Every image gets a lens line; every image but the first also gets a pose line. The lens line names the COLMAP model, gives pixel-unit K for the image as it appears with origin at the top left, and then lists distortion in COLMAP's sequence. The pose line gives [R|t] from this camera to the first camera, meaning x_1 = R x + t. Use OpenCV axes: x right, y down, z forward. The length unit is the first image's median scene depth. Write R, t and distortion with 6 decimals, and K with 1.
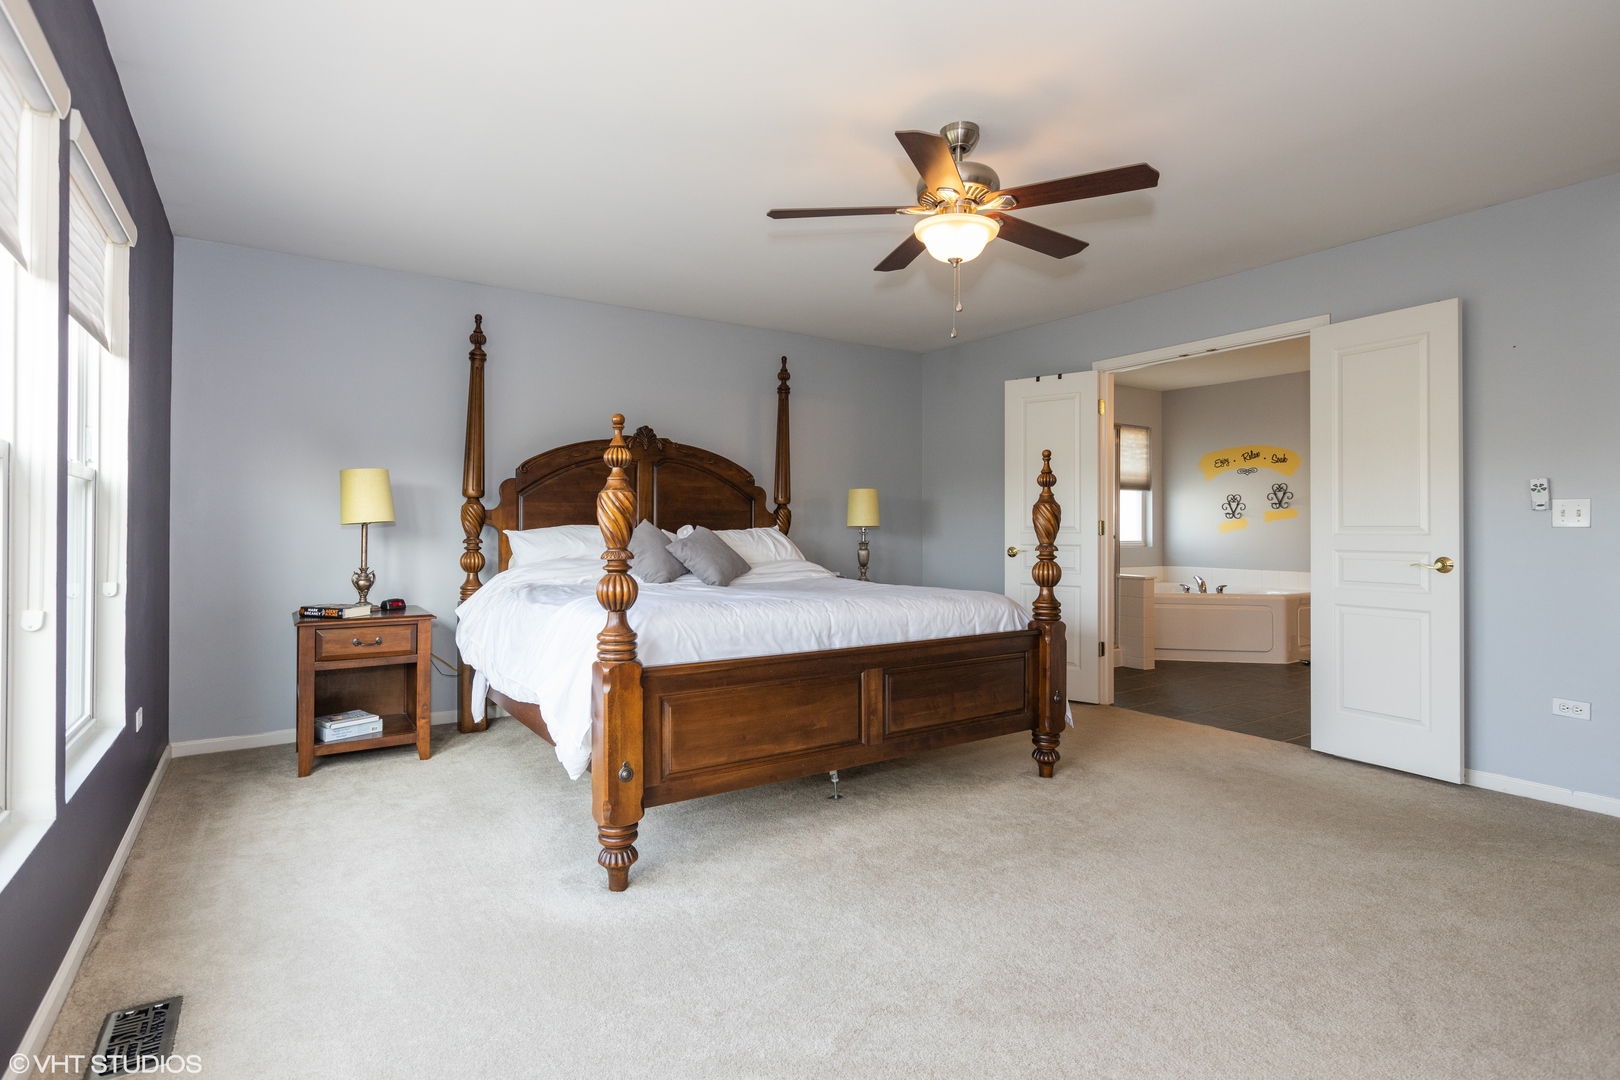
lens RADIAL K [[798.8, 0, 816.5], [0, 798.8, 520.6], [0, 0, 1]] dist [0.002342, 0.000123]
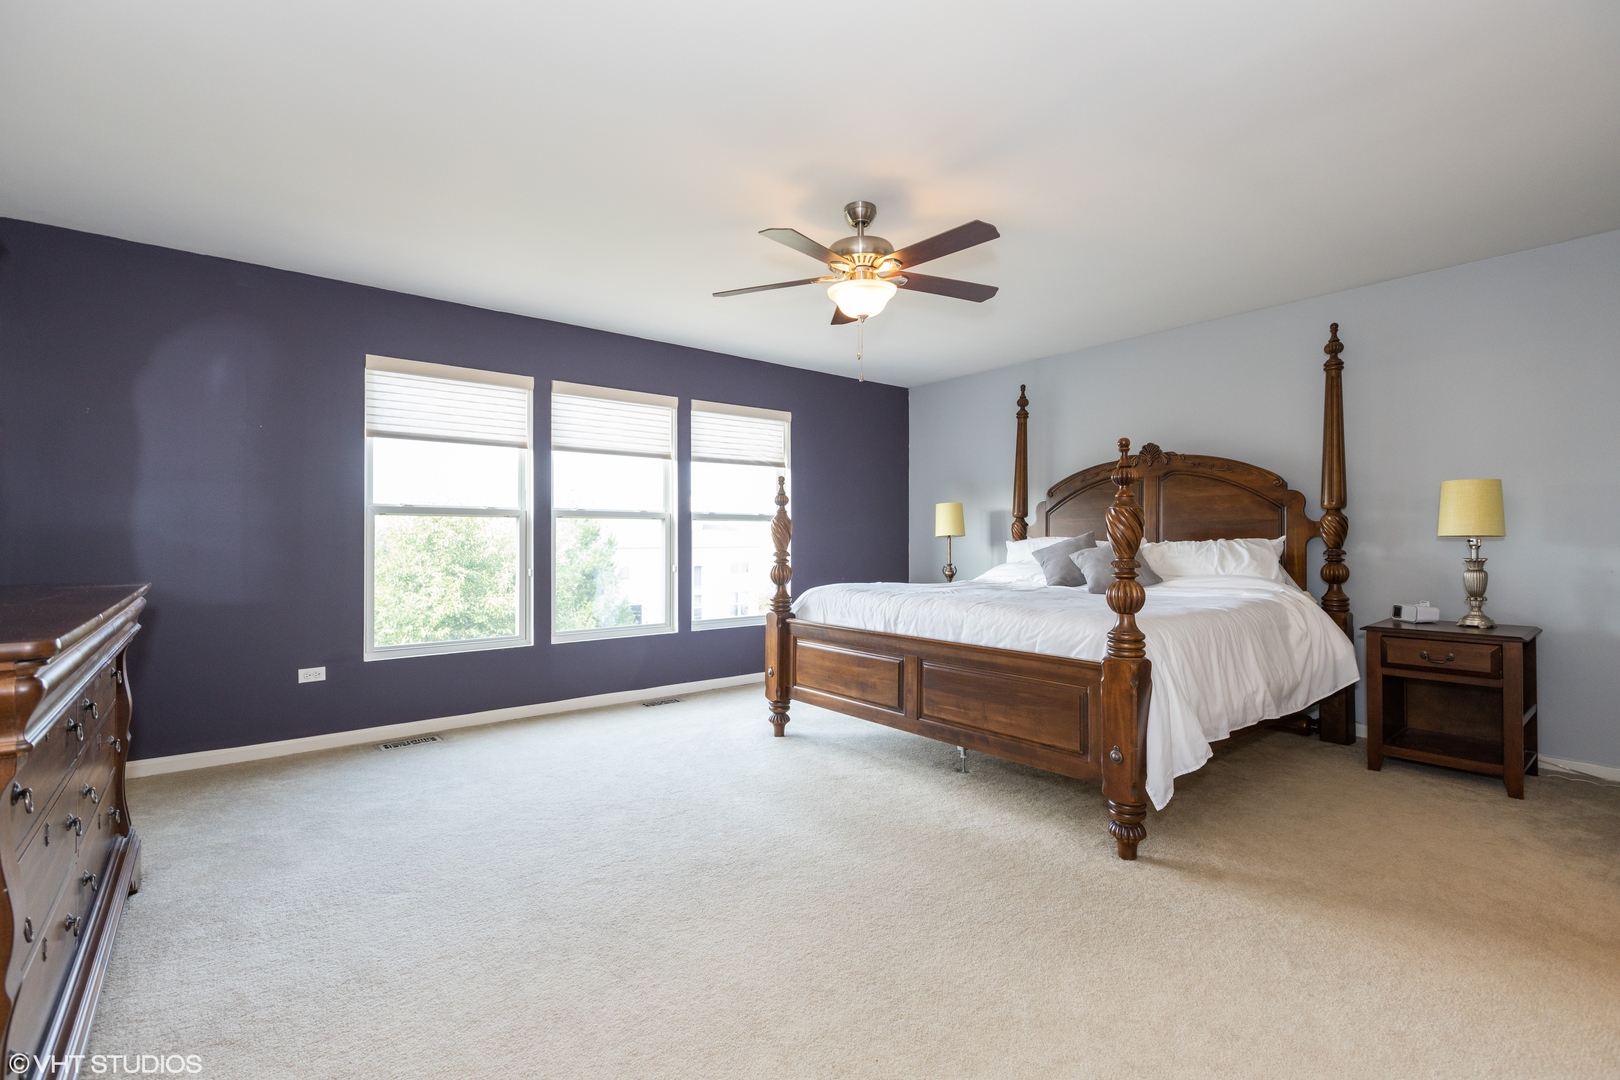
lens RADIAL K [[732.8, 0, 811.3], [0, 732.8, 535.5], [0, 0, 1]] dist [0.001631, -0.000393]
pose [[0.085044, -0.006545, -0.996356, 0.741090], [0.010479, 0.999929, -0.005674, 0.005523], [0.996322, -0.009958, 0.085106, 0.481441]]
